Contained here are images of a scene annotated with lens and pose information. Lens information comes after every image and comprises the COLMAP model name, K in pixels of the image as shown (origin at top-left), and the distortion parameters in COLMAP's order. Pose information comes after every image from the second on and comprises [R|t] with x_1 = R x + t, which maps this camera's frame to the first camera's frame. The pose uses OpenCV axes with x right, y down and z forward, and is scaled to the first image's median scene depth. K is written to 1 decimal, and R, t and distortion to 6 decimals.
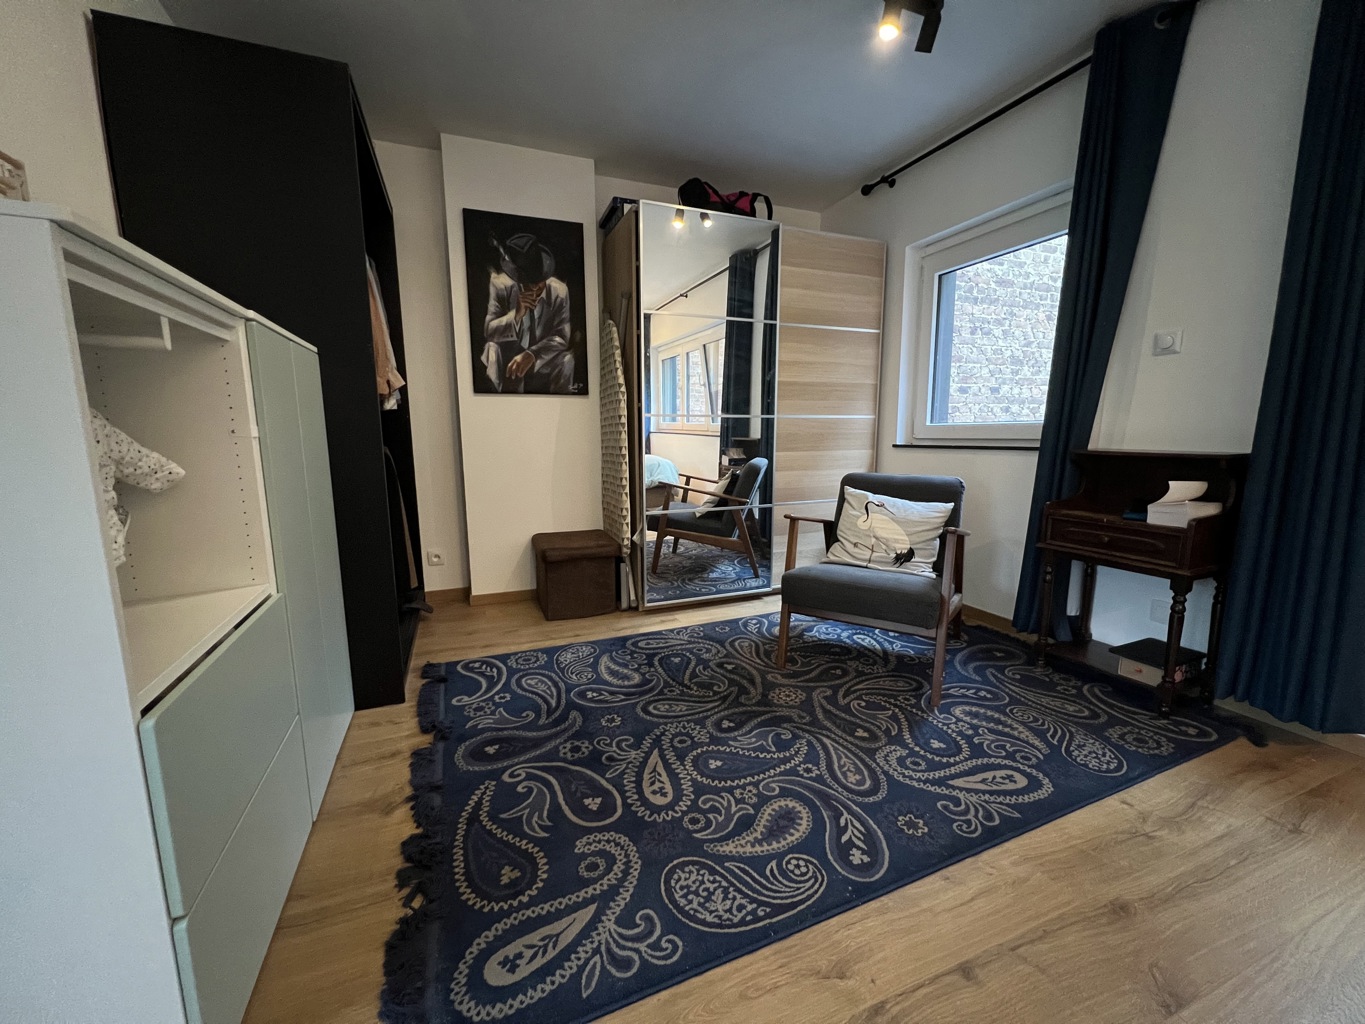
lens RADIAL K [[548.9, 0, 678.1], [0, 548.9, 520.1], [0, 0, 1]] dist [0.002222, -0.000137]
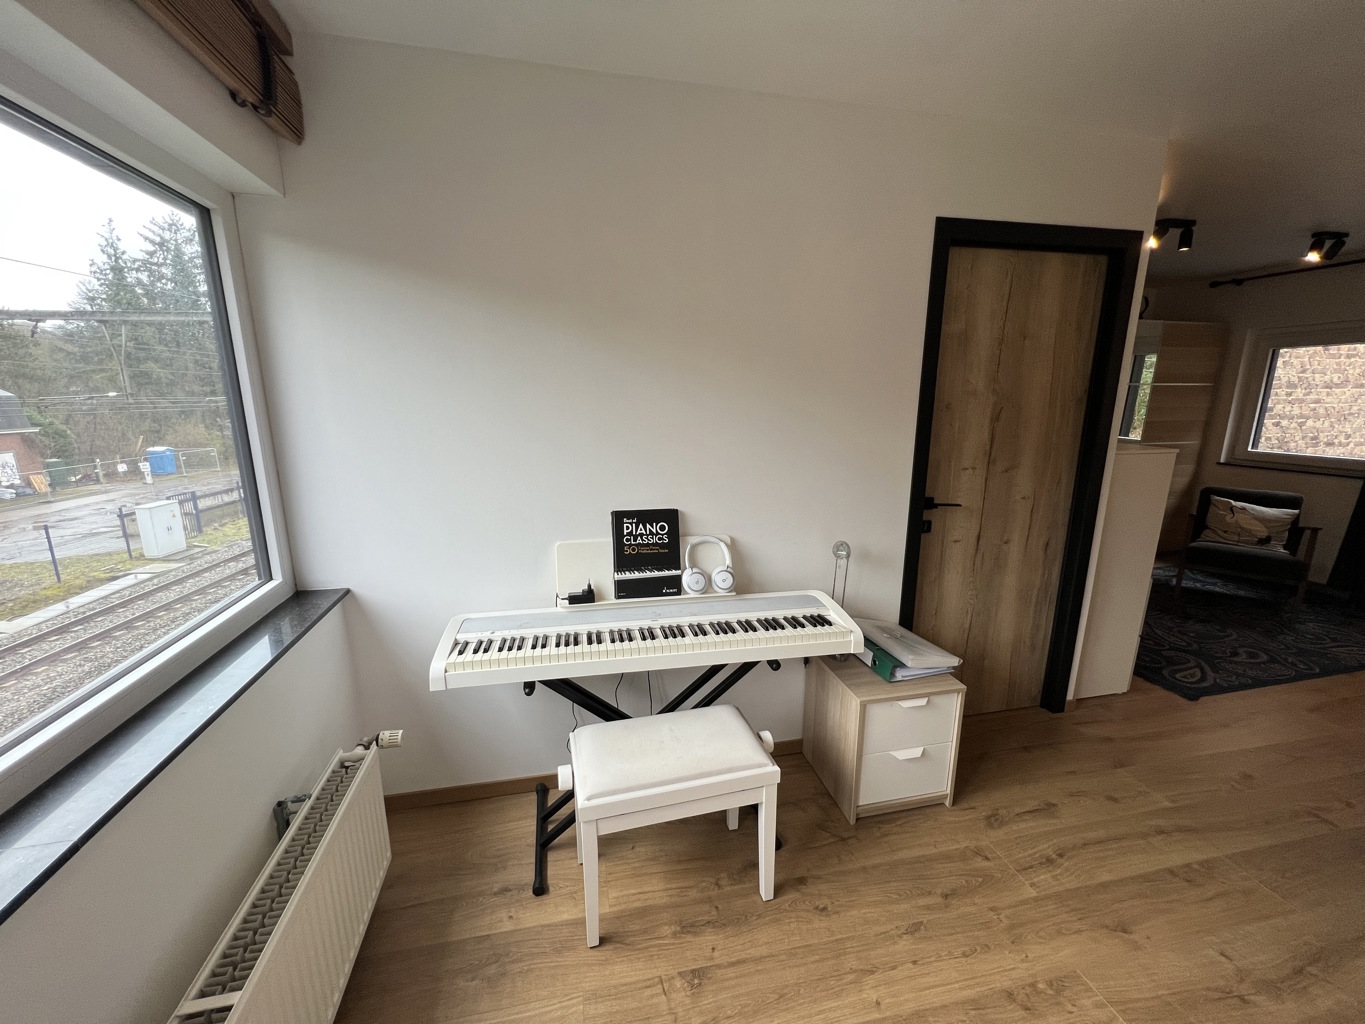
lens RADIAL K [[548.9, 0, 681.4], [0, 548.9, 515.4], [0, 0, 1]] dist [0.002222, -0.000137]
pose [[0.985068, 0.048153, -0.165293, -1.657410], [-0.037725, 0.997129, 0.065658, -0.083778], [0.167981, -0.058442, 0.984056, -1.494526]]
